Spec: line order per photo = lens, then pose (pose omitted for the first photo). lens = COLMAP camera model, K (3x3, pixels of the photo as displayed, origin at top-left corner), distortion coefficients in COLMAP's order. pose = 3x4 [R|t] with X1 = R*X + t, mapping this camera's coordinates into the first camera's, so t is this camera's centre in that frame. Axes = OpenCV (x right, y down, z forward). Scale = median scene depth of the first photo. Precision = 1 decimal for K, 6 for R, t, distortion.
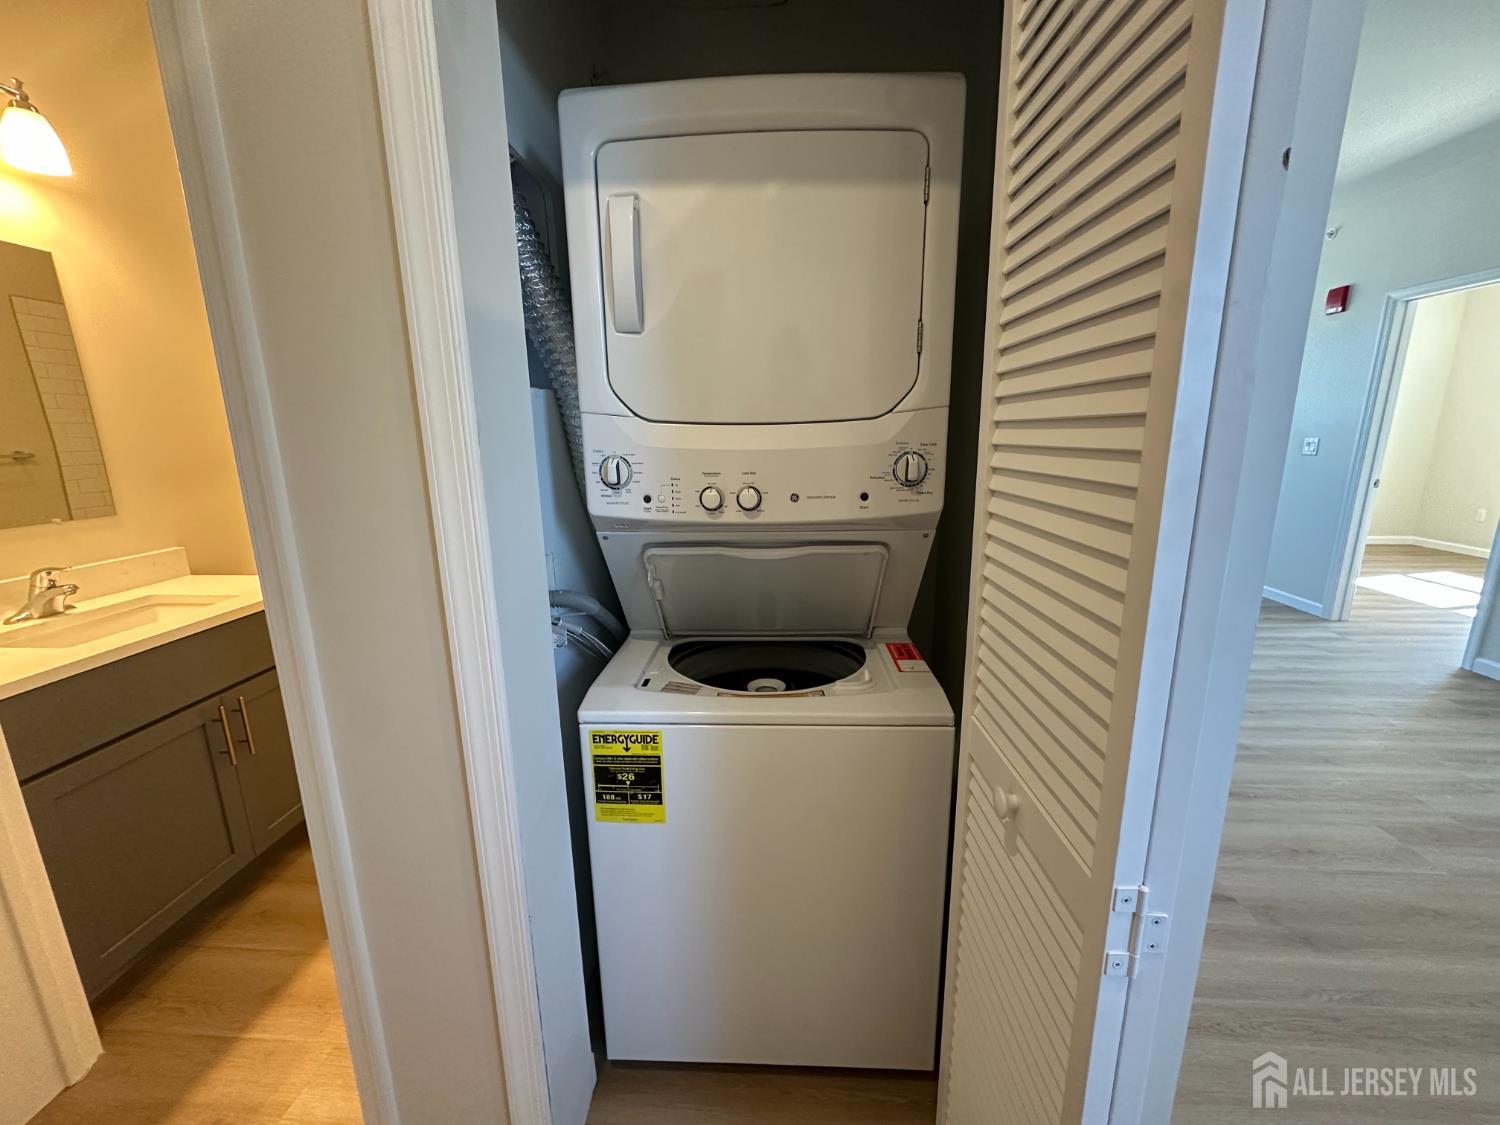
lens RADIAL K [[596.2, 0, 750.0], [0, 596.2, 562.5], [0, 0, 1]] dist [-0.002218, 0.000259]
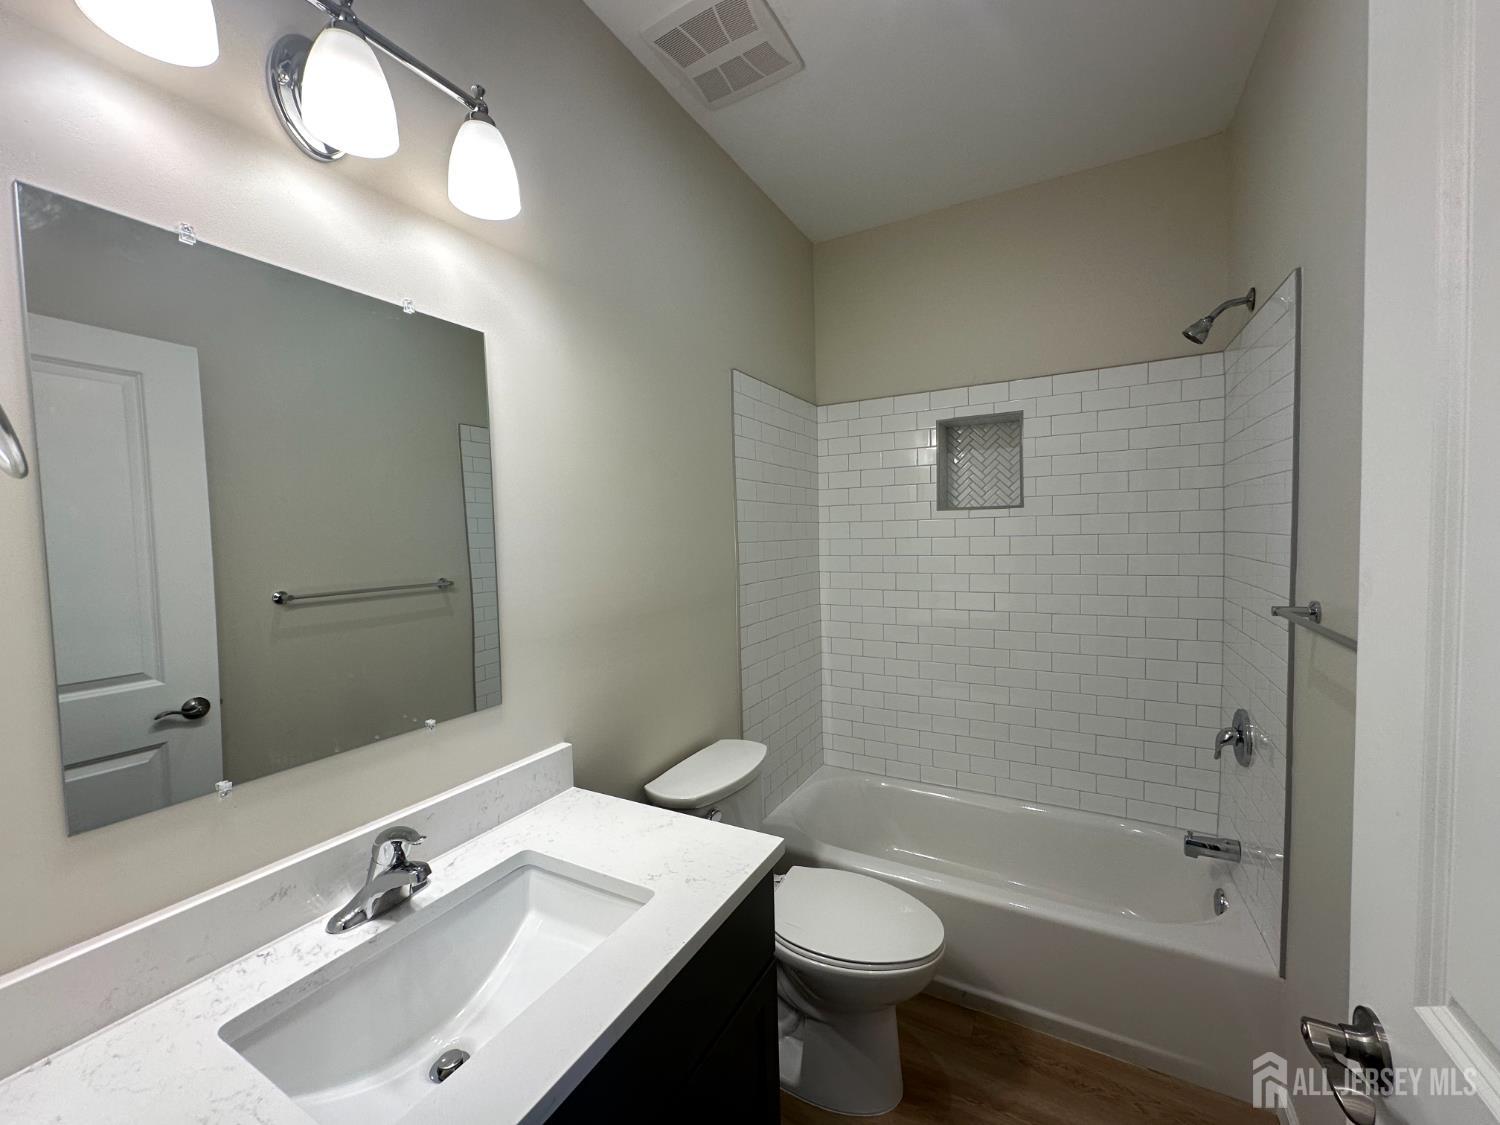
lens RADIAL K [[596.2, 0, 750.0], [0, 596.2, 562.5], [0, 0, 1]] dist [-0.002218, 0.000259]
pose [[0.903829, 0.011553, -0.427738, -0.606600], [-0.081633, 0.985931, -0.145864, -0.187666], [0.420035, 0.166754, 0.892056, 0.566198]]
